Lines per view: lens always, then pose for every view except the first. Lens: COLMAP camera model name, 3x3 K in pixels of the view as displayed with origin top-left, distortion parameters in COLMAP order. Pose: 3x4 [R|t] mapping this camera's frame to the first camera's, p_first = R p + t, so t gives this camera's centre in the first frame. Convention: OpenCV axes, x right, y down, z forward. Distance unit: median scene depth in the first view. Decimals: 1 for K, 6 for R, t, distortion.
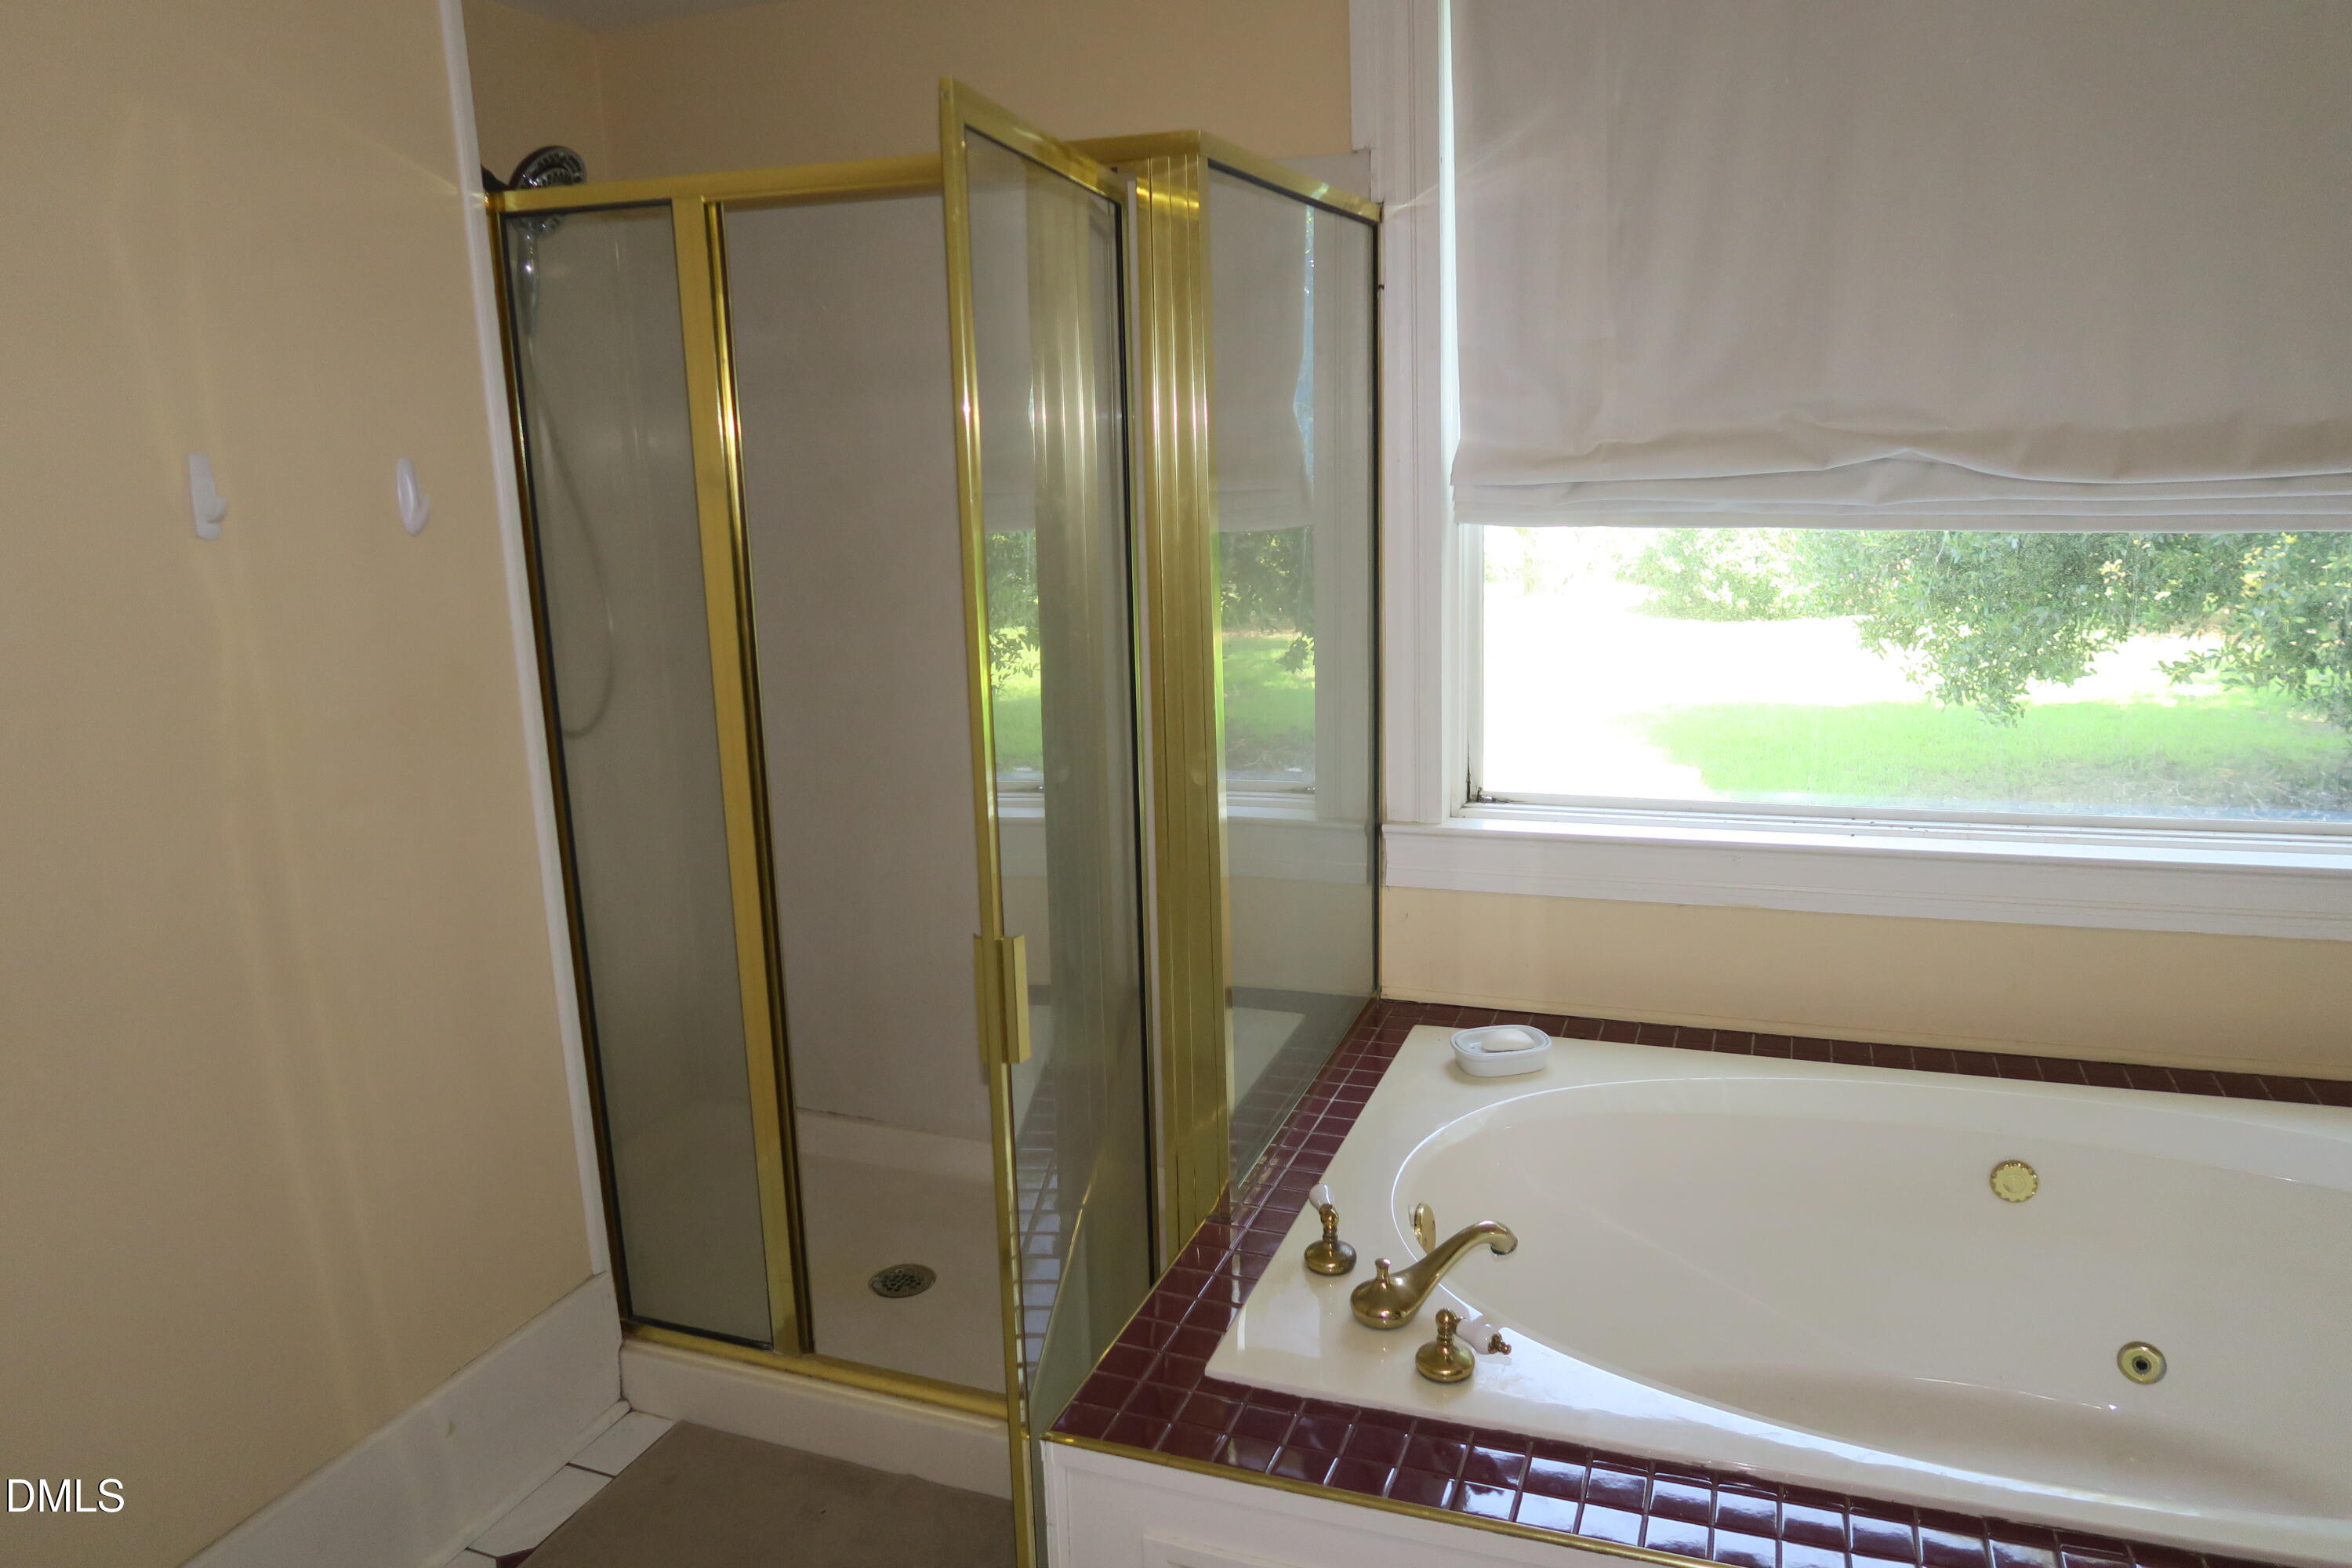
lens RADIAL K [[1618.2, 0, 1174.3], [0, 1618.2, 783.8], [0, 0, 1]] dist [-0.005004, 0.010160]
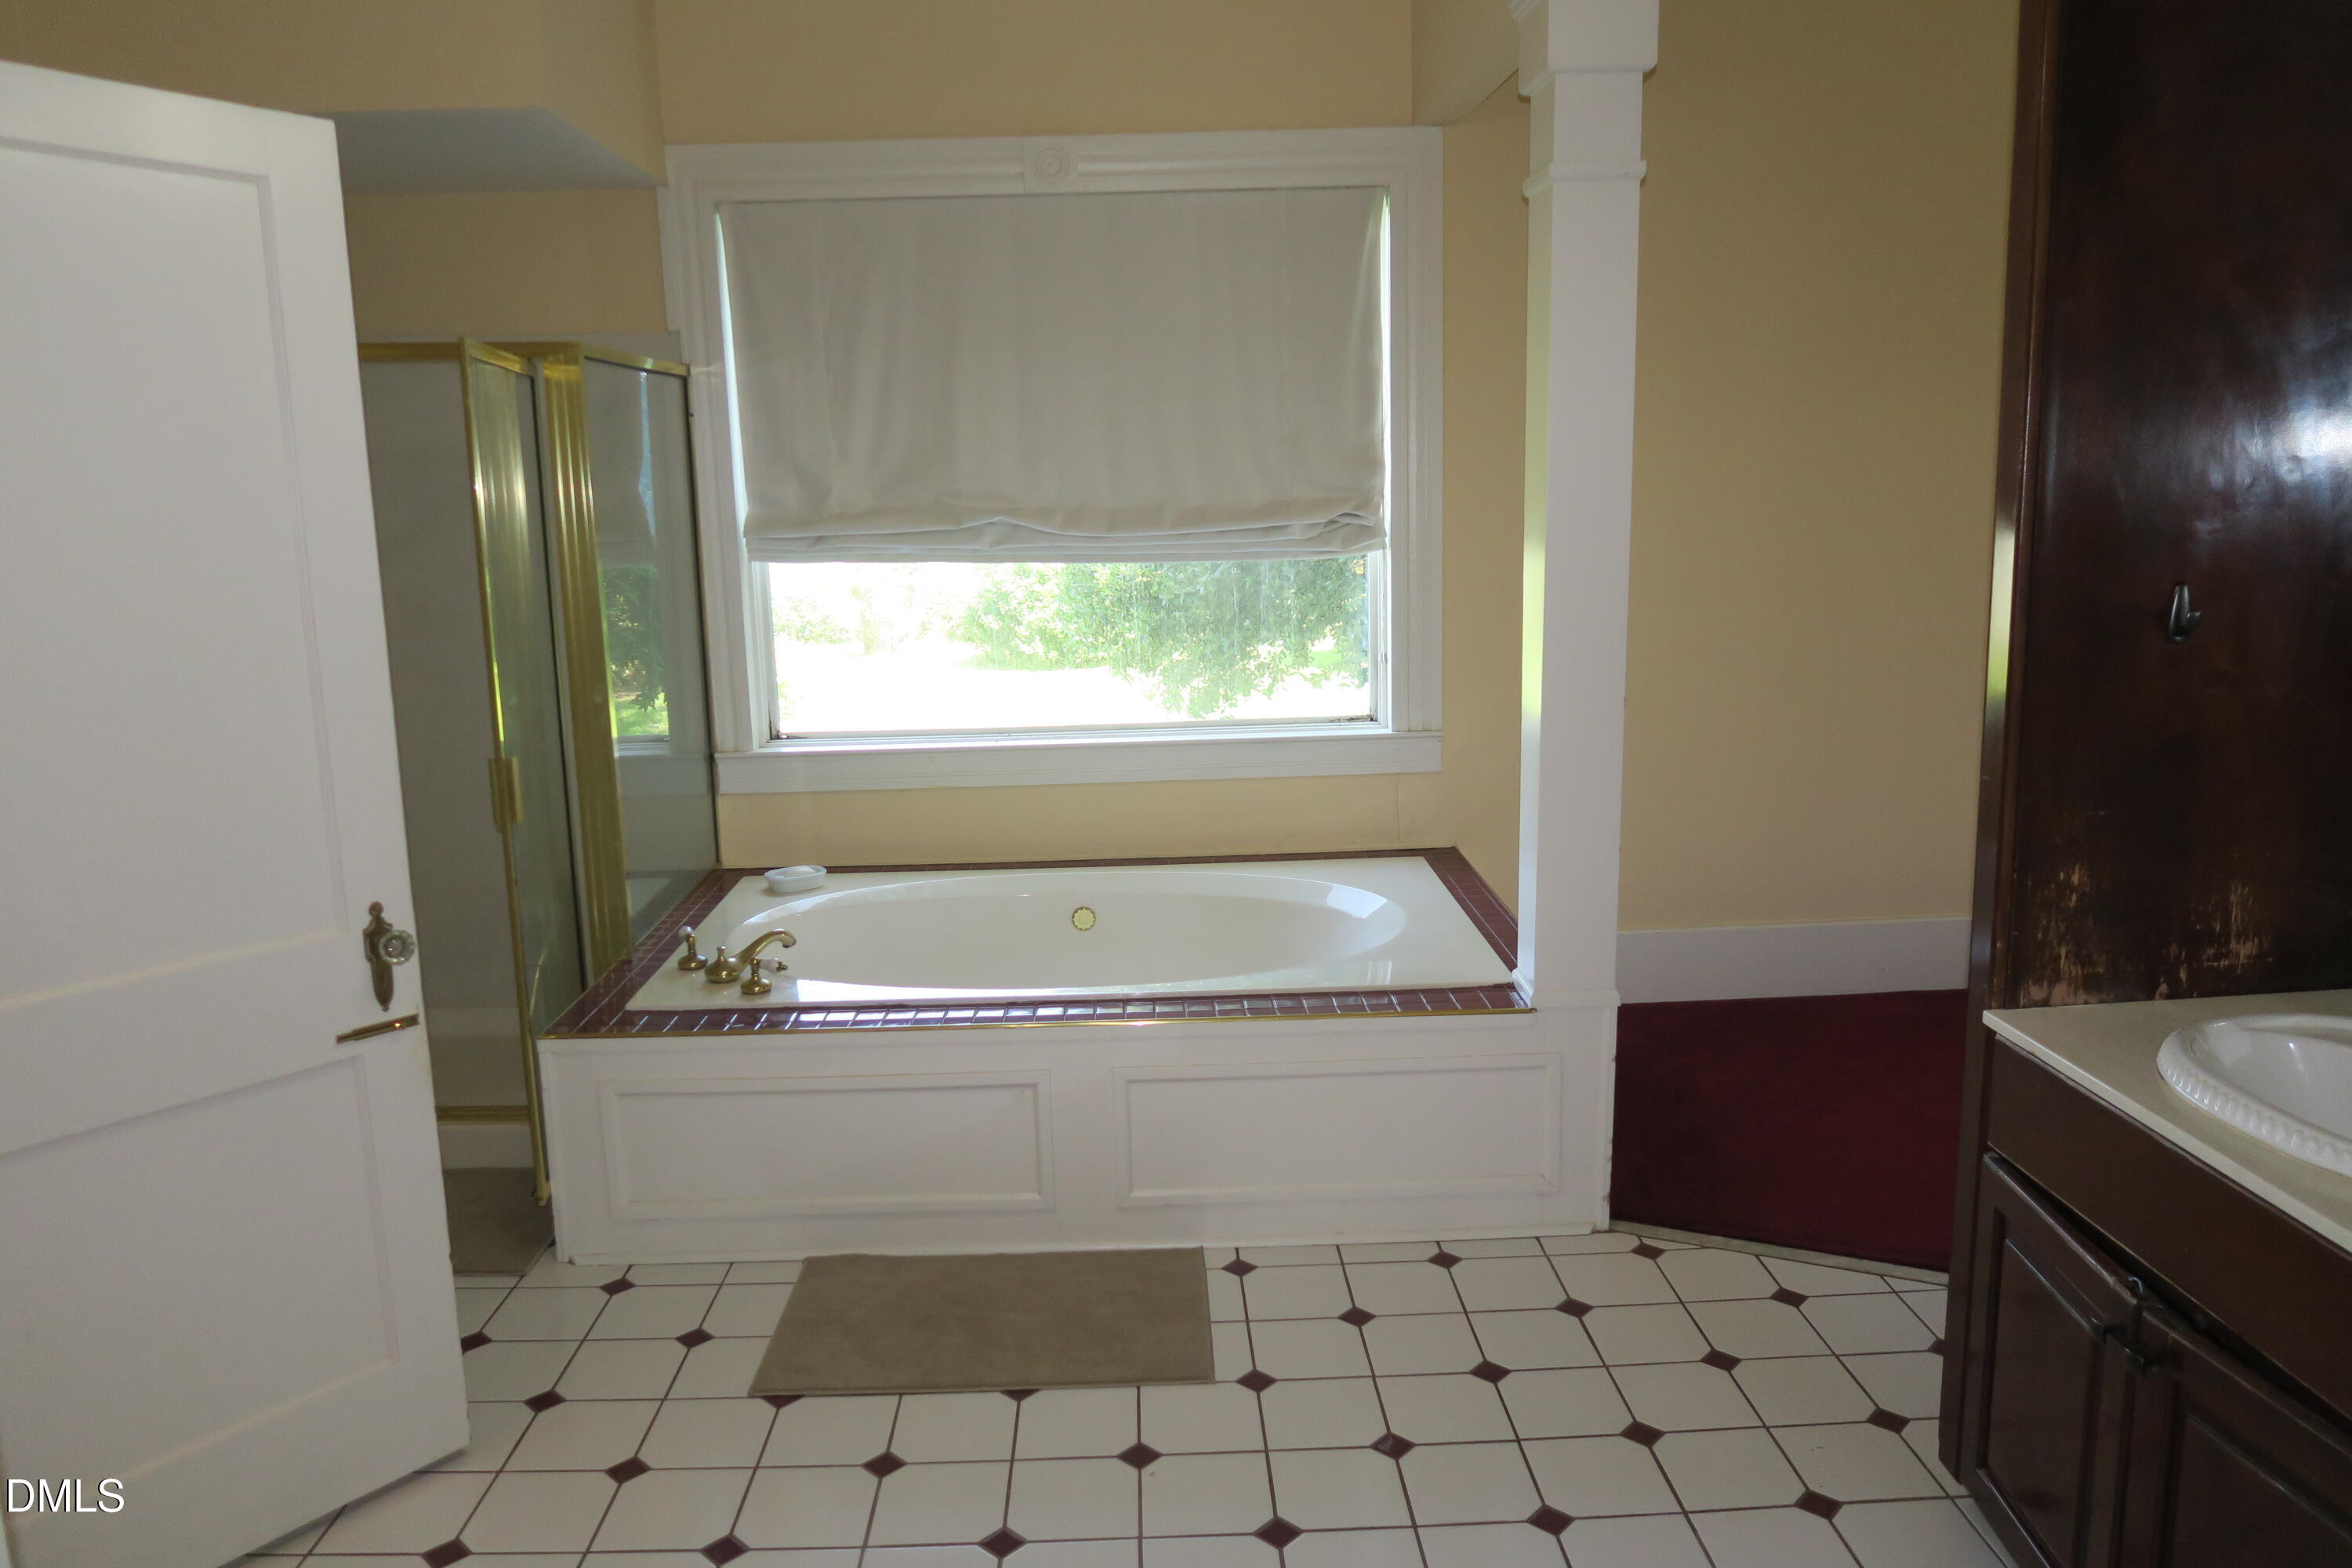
lens RADIAL K [[1618.2, 0, 1176.8], [0, 1618.2, 783.3], [0, 0, 1]] dist [-0.005004, 0.010160]
pose [[0.923355, -0.055326, 0.379940, -0.059418], [0.071629, 0.997013, -0.028894, 0.141836], [-0.377207, 0.053894, 0.924560, -0.663574]]
